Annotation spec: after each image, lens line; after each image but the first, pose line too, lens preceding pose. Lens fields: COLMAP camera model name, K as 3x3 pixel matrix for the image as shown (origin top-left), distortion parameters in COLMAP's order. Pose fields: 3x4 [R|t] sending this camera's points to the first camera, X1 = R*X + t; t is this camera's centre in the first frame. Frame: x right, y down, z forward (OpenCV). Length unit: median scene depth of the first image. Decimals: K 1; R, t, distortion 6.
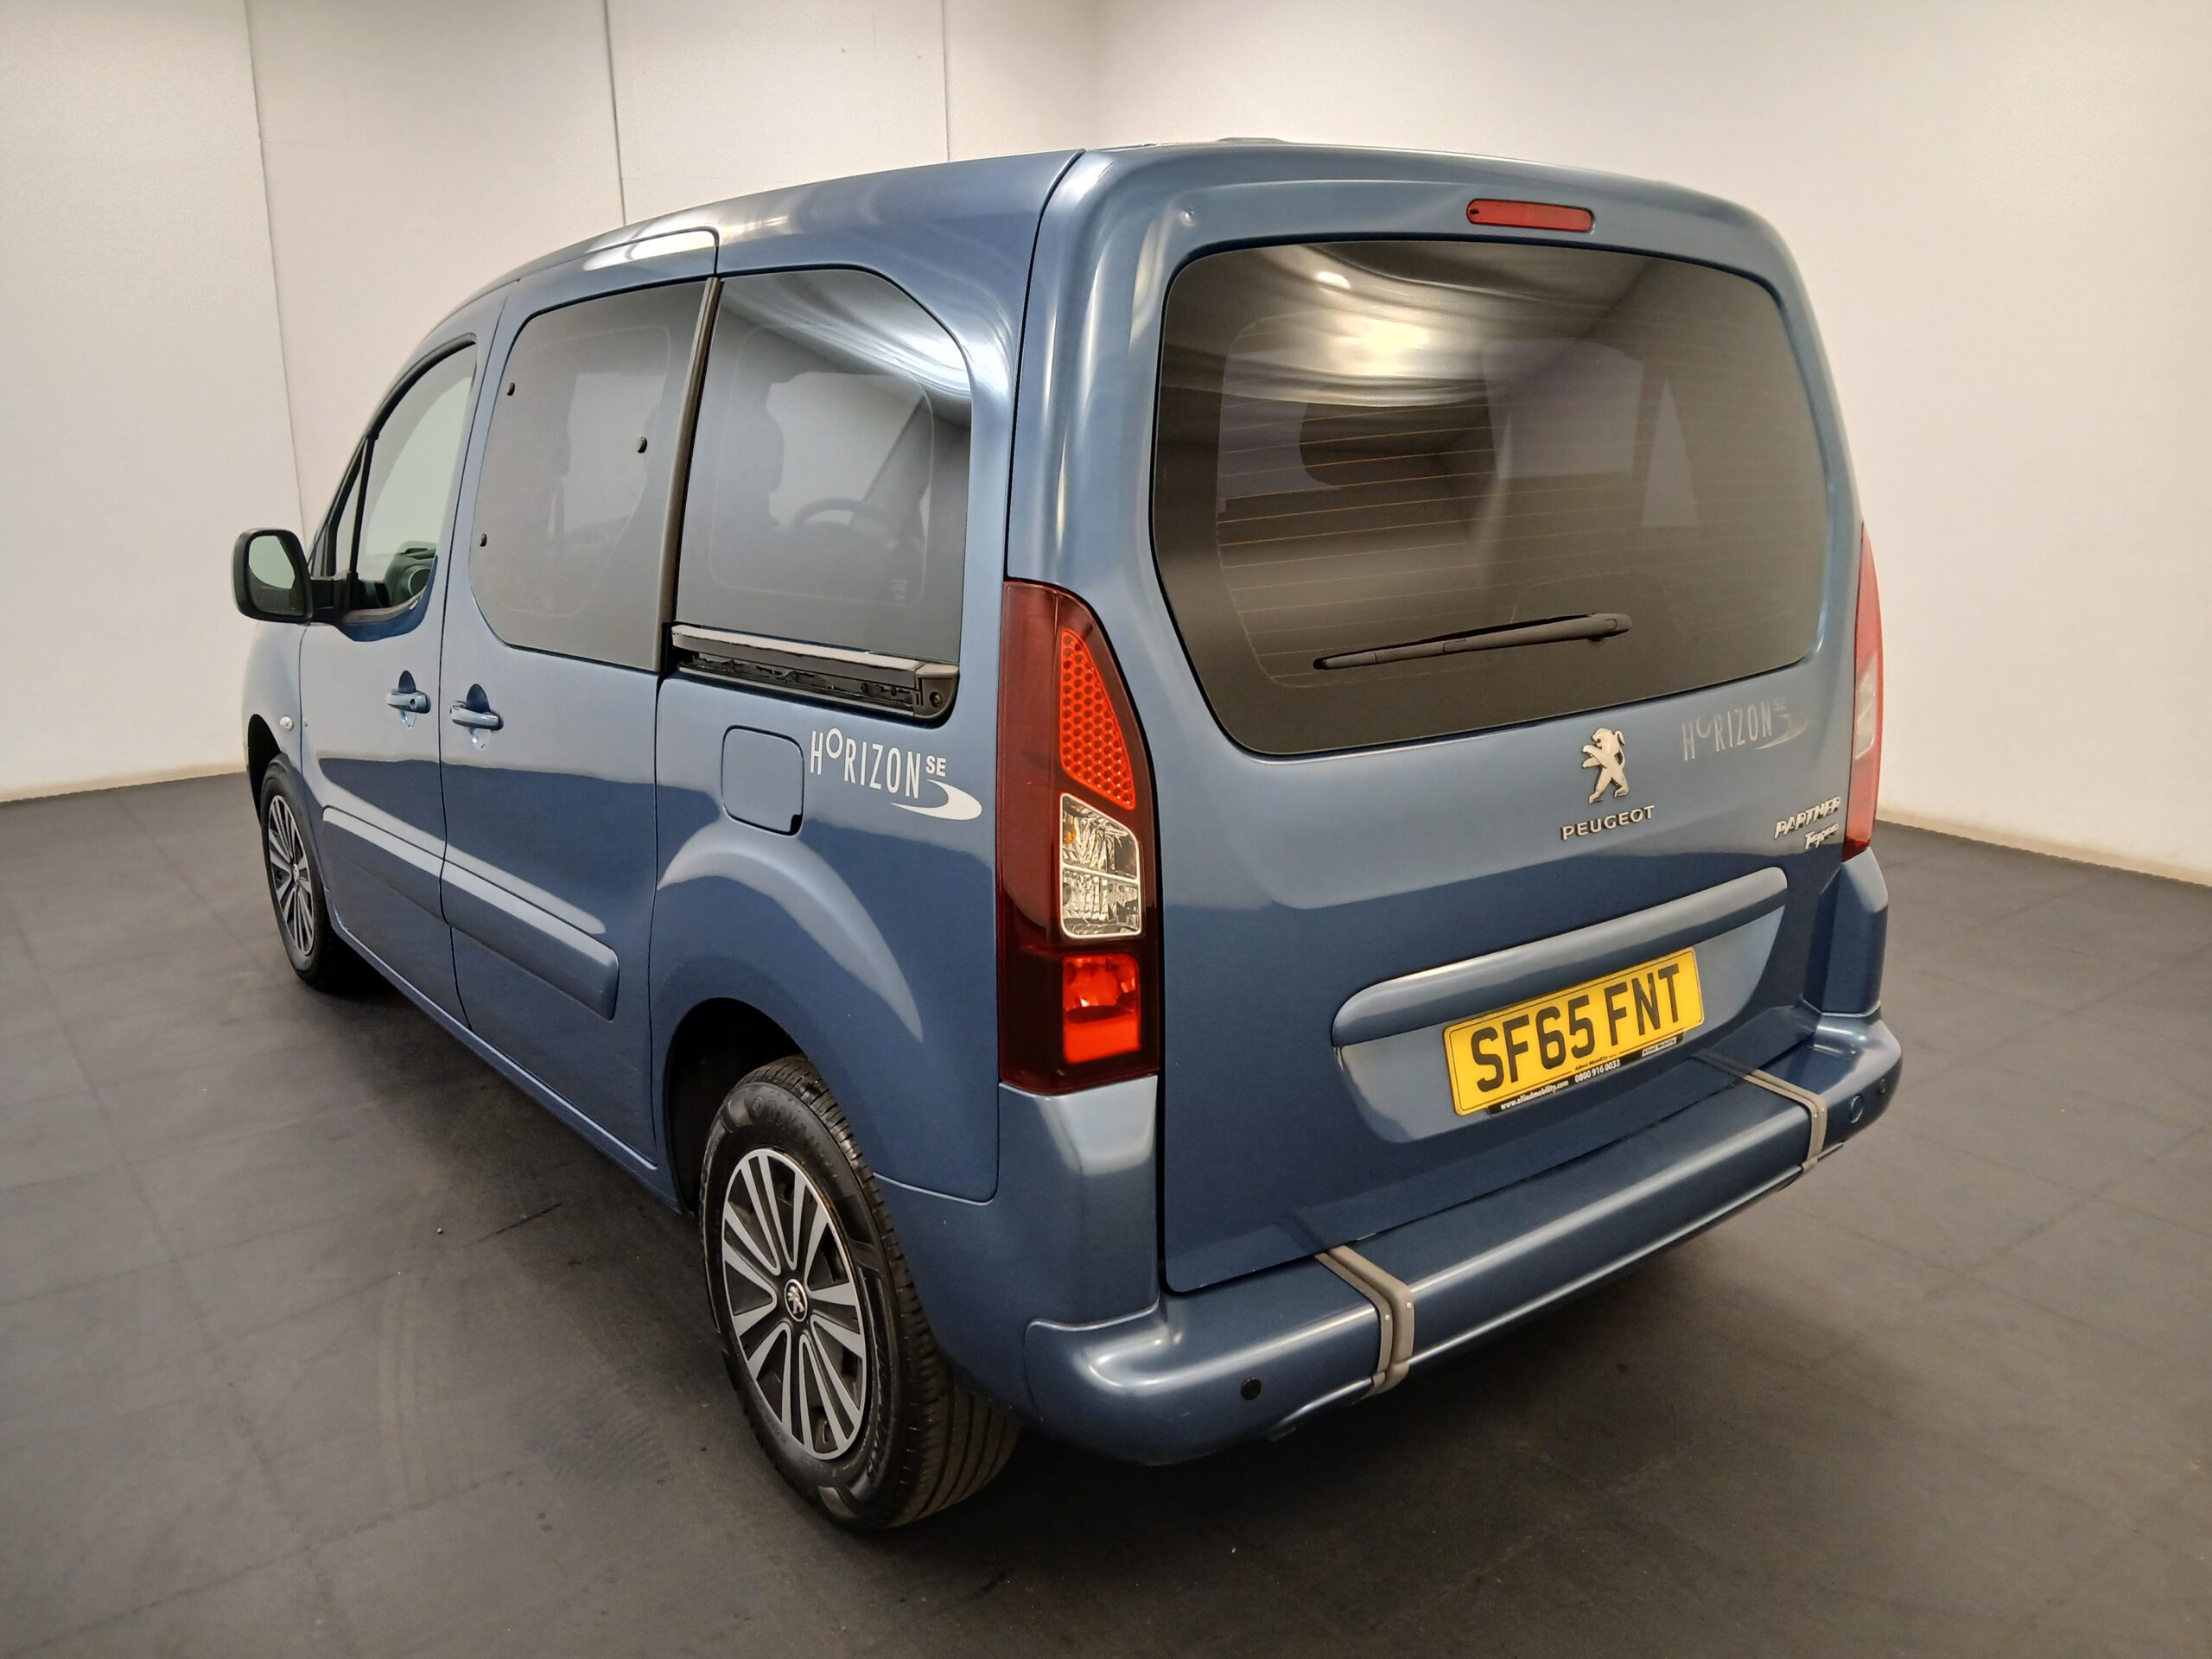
lens RADIAL K [[1663.4, 0, 1112.7], [0, 1663.4, 819.1], [0, 0, 1]] dist [0.125490, -0.236634]
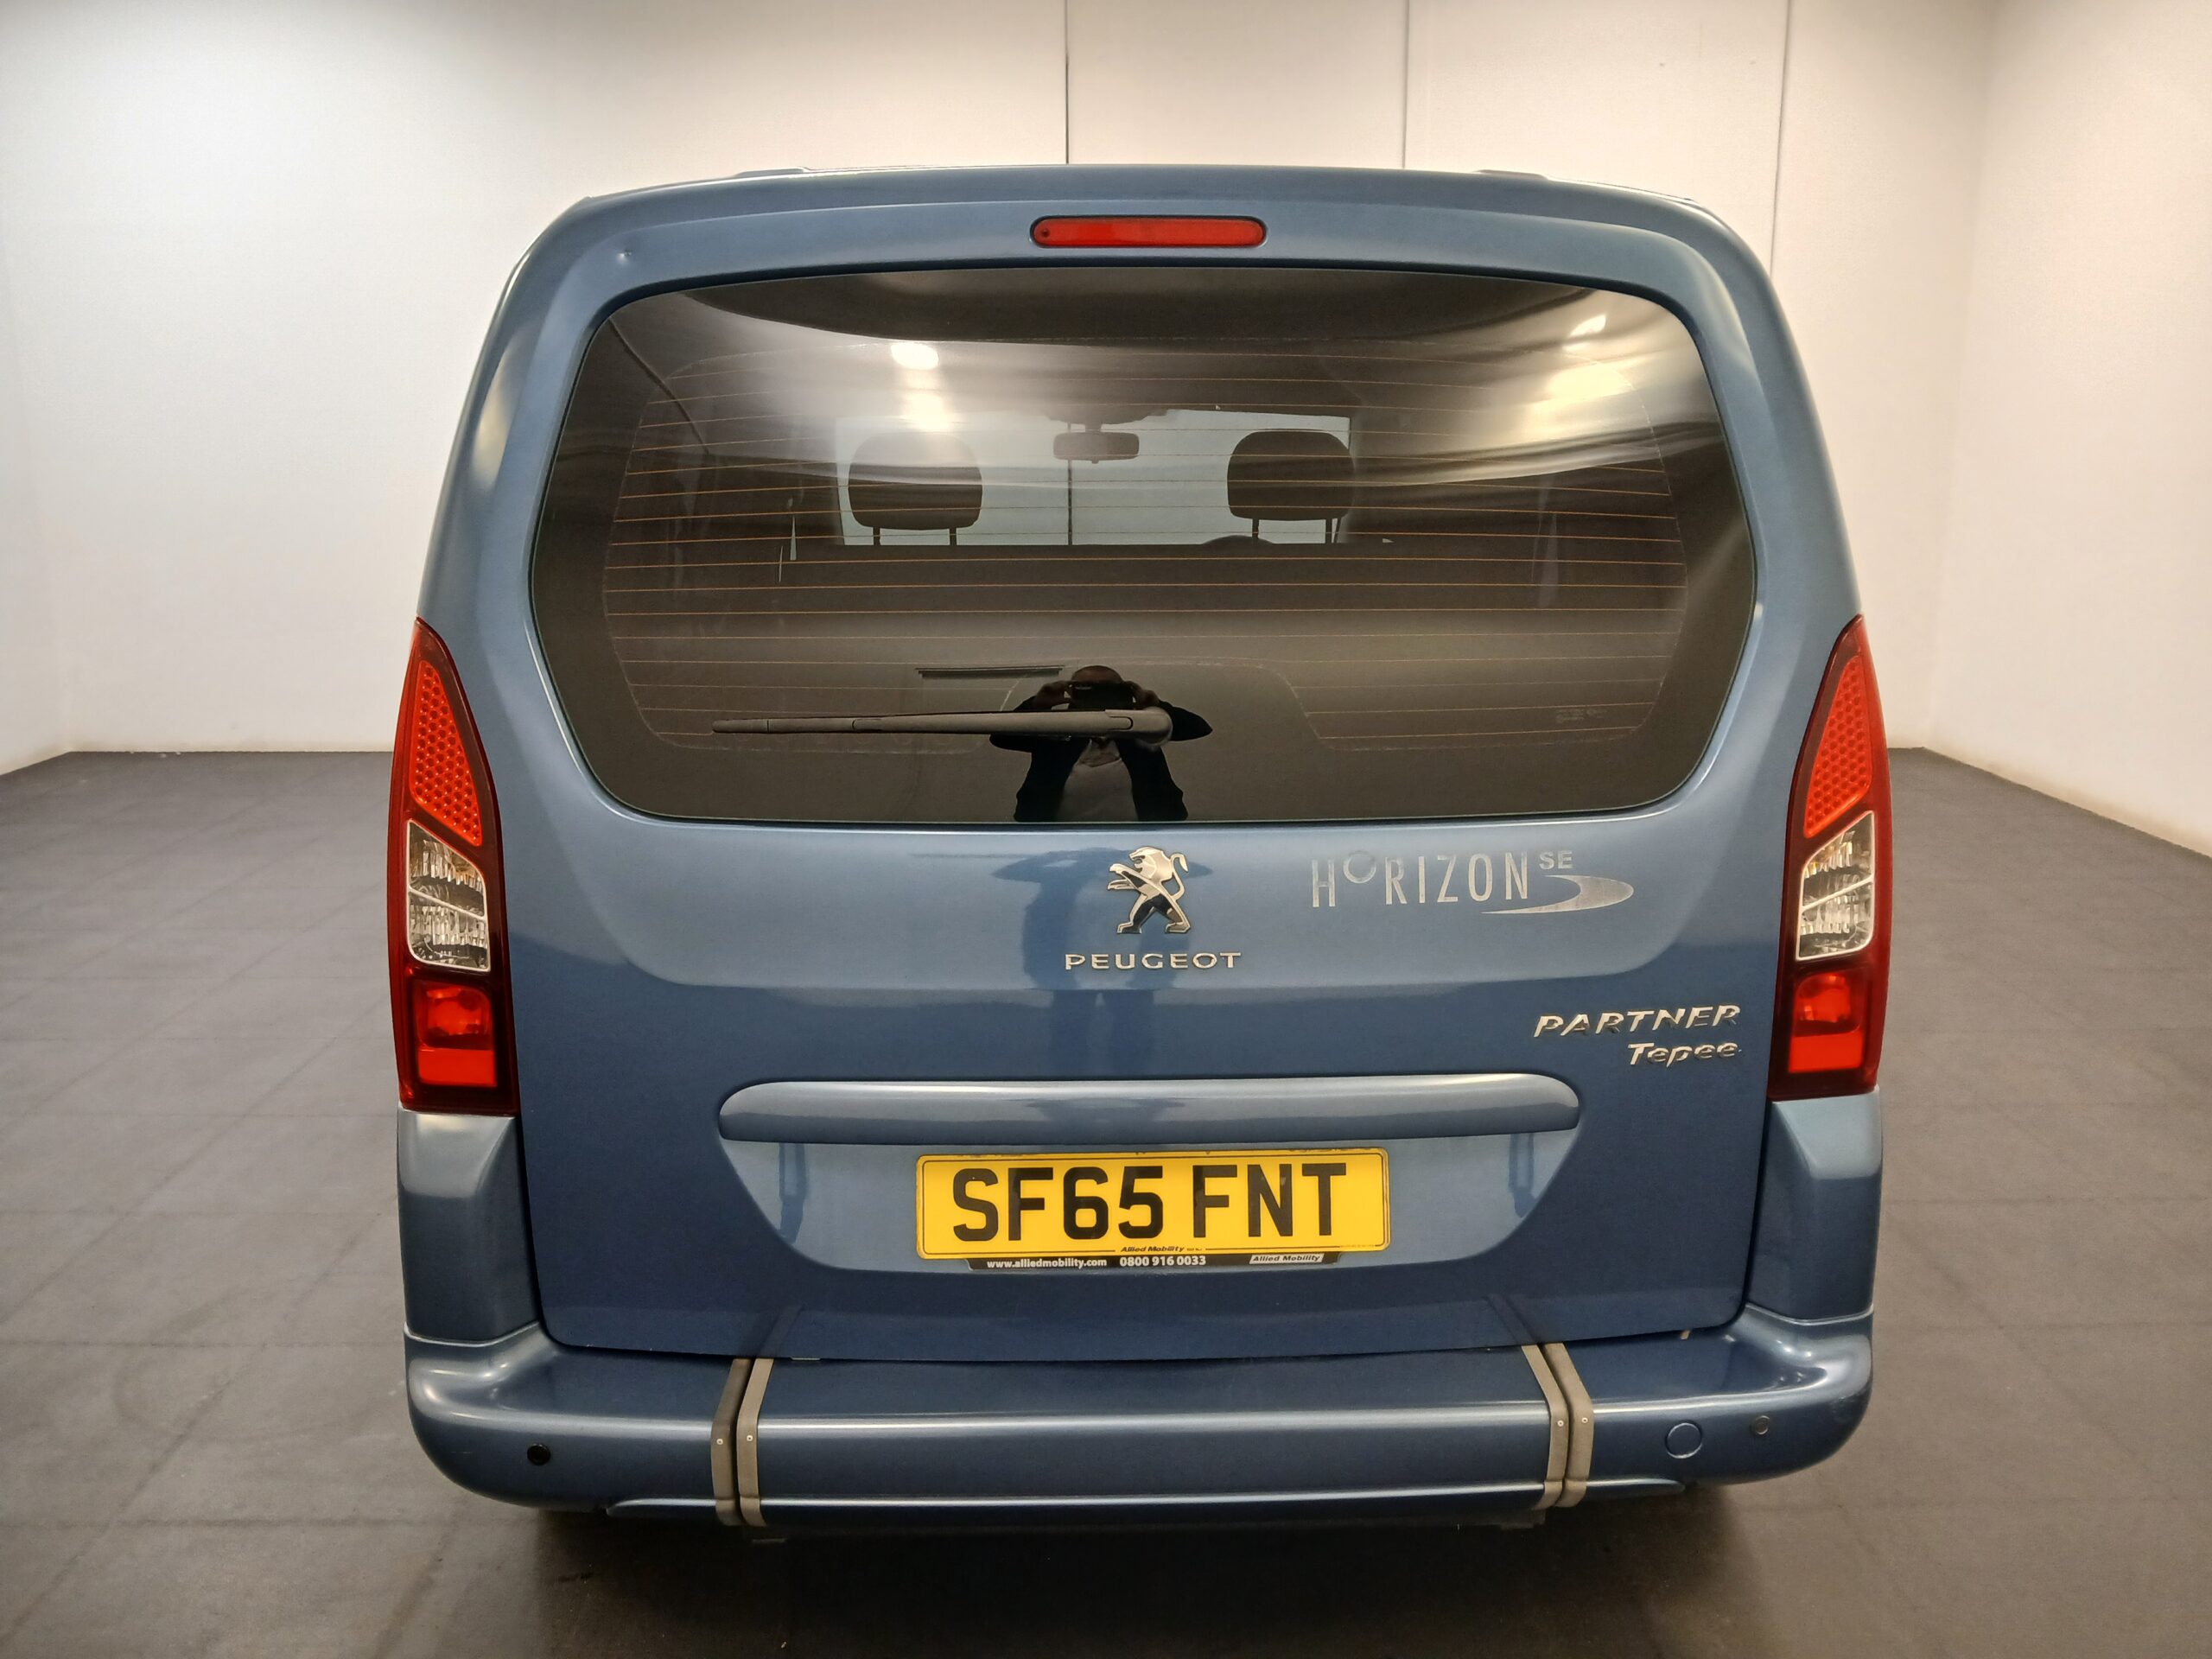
lens RADIAL K [[1663.4, 0, 1112.7], [0, 1663.4, 819.1], [0, 0, 1]] dist [0.125490, -0.236634]
pose [[0.811932, 0.136837, -0.567488, 0.723563], [-0.146751, 0.988764, 0.028456, -0.086147], [0.565005, 0.060175, 0.822890, 0.306774]]
